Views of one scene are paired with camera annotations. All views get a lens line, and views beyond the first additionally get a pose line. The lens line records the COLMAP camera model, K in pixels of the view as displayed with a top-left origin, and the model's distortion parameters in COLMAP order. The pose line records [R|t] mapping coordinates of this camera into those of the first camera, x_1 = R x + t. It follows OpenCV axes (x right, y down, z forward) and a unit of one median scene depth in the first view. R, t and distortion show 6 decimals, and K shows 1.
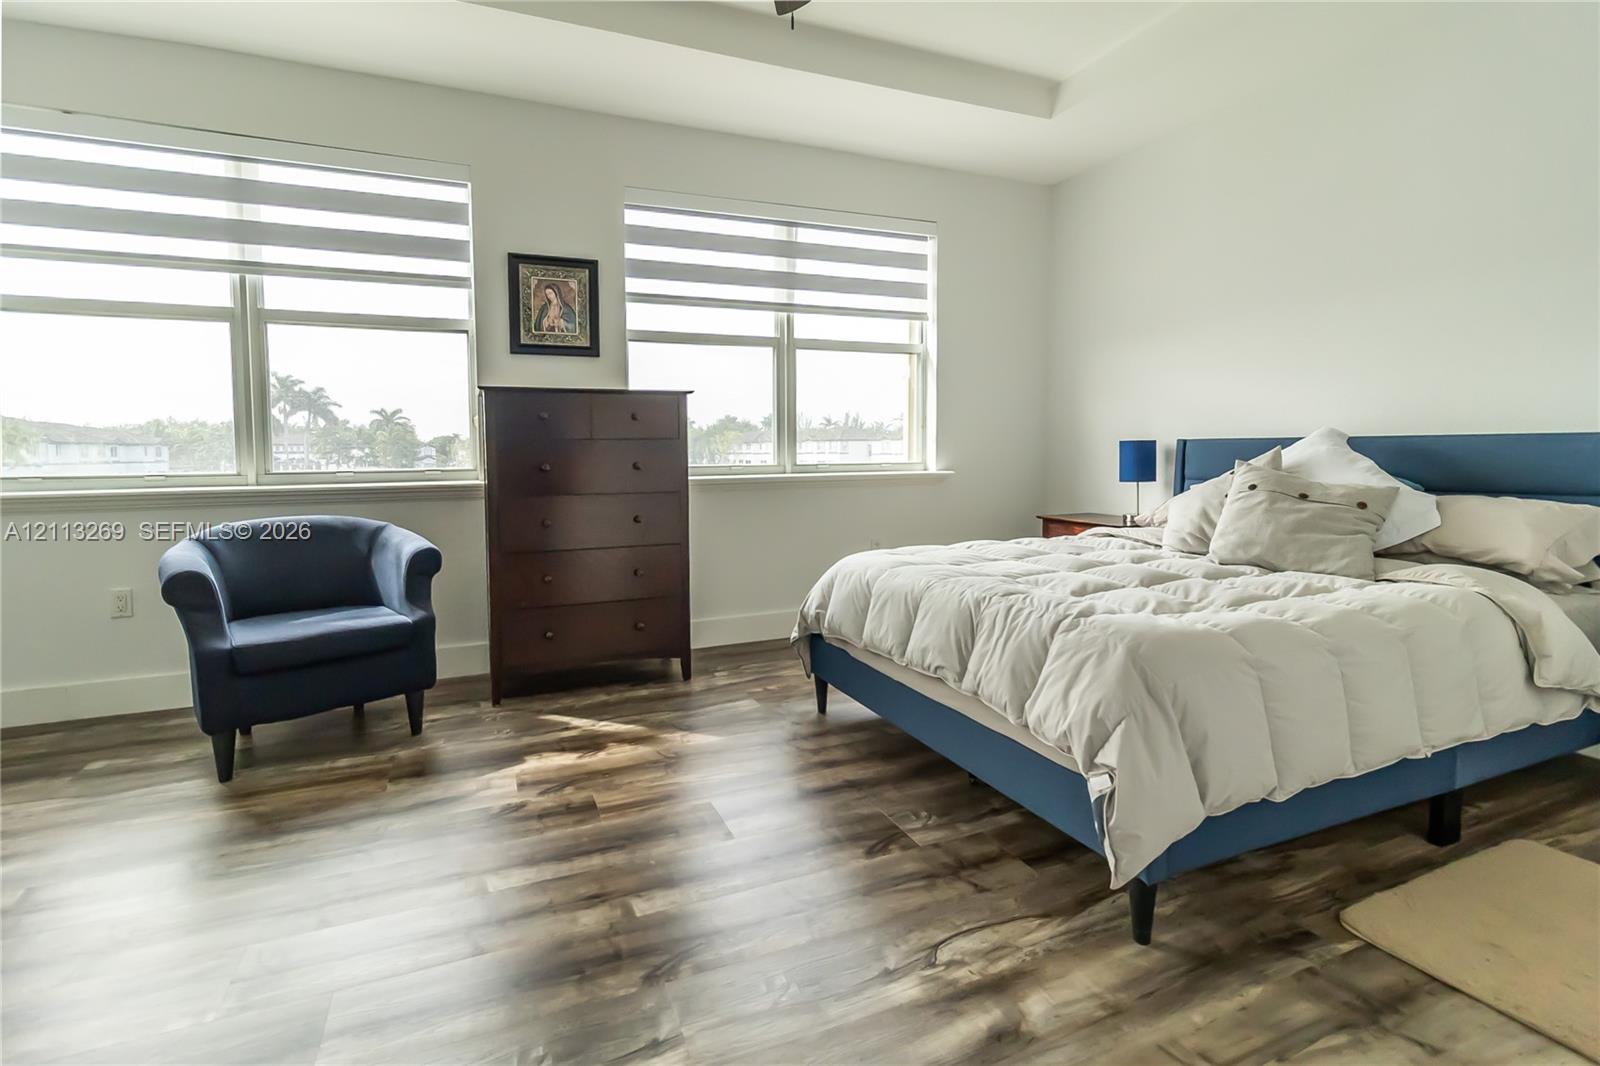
lens RADIAL K [[745.9, 0, 810.1], [0, 745.9, 475.5], [0, 0, 1]] dist [-0.002116, -0.000074]
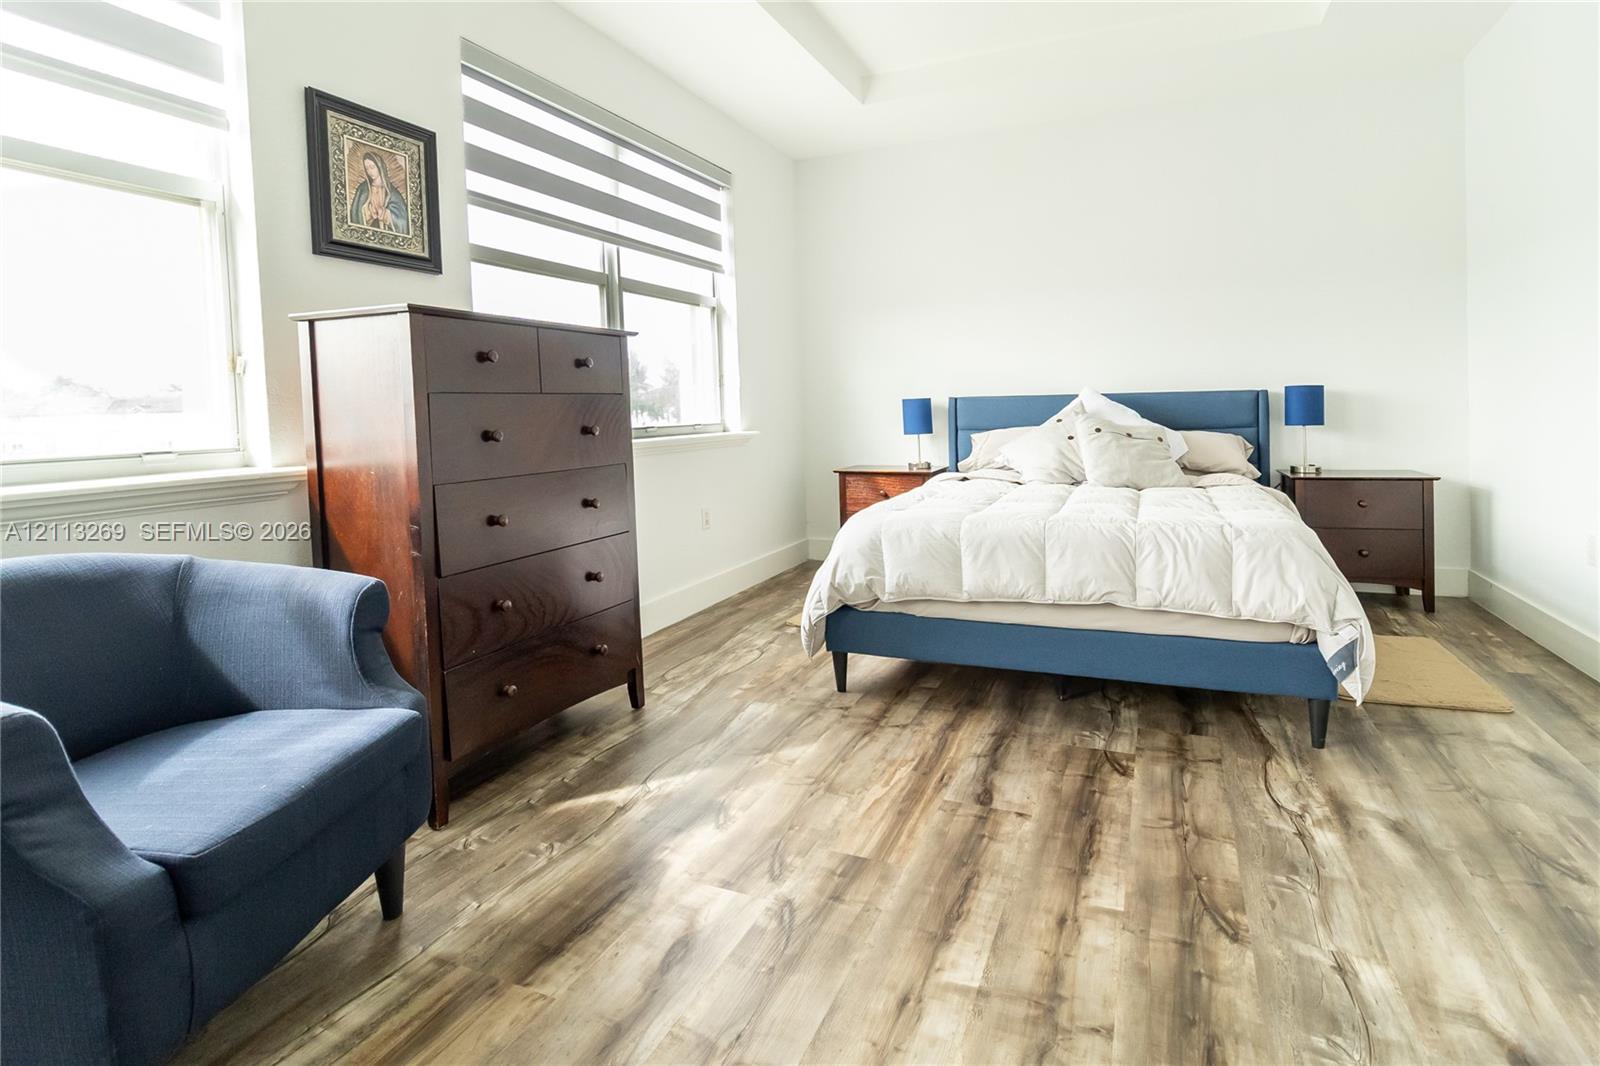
lens RADIAL K [[770.6, 0, 804.3], [0, 770.6, 421.5], [0, 0, 1]] dist [-0.010492, -0.000222]
pose [[0.710488, -0.019866, 0.703429, -0.619475], [0.042102, 0.999011, -0.014310, -0.002115], [-0.702449, 0.039783, 0.710622, 0.317311]]
